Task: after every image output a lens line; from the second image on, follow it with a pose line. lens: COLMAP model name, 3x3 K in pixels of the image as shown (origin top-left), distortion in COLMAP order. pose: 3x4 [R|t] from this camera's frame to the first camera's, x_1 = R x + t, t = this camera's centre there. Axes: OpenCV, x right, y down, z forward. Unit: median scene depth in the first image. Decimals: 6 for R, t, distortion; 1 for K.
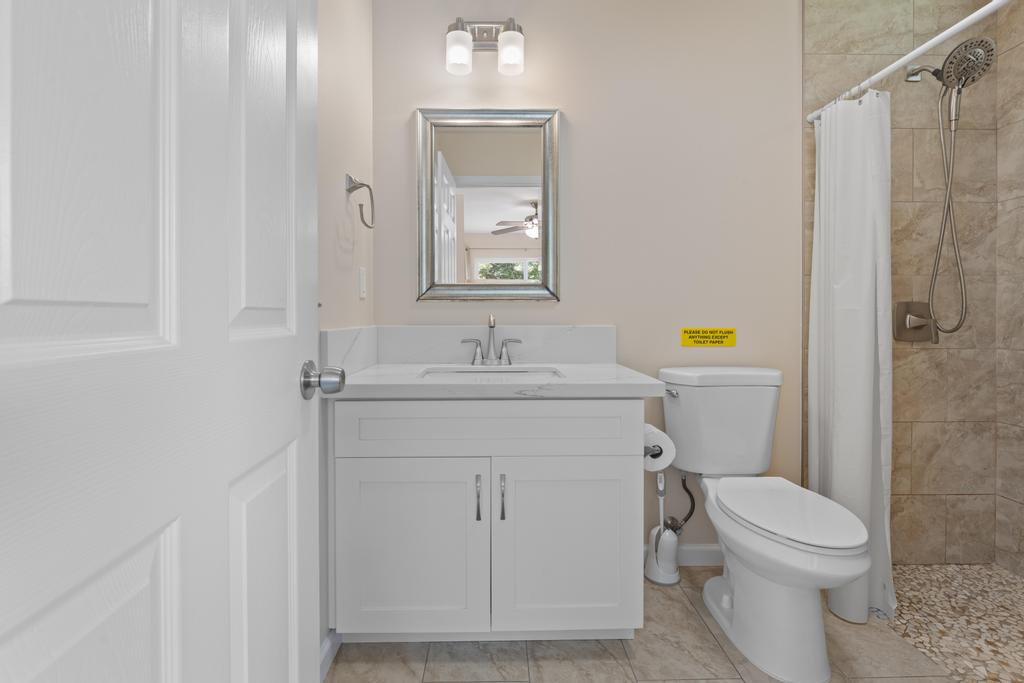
lens RADIAL K [[497.3, 0, 509.5], [0, 497.3, 330.8], [0, 0, 1]] dist [-0.001827, -0.000094]
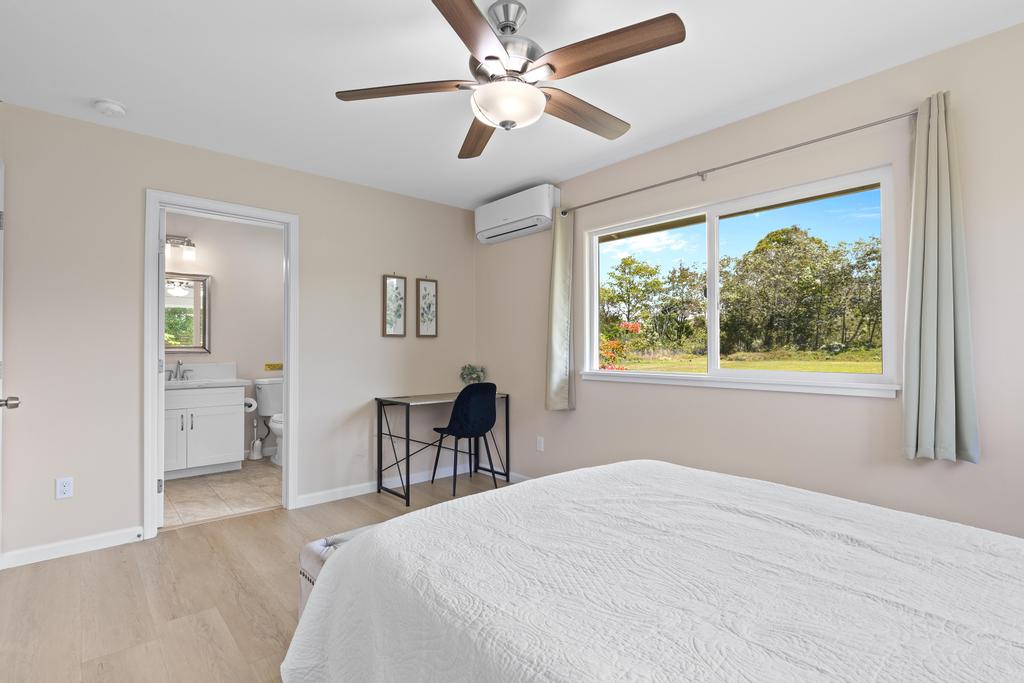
lens RADIAL K [[497.3, 0, 511.2], [0, 497.3, 342.0], [0, 0, 1]] dist [-0.001827, -0.000094]
pose [[0.772578, 0.009299, 0.634852, -0.327044], [0.011125, 0.999541, -0.028179, -0.032956], [-0.634823, 0.028833, 0.772120, -1.932913]]
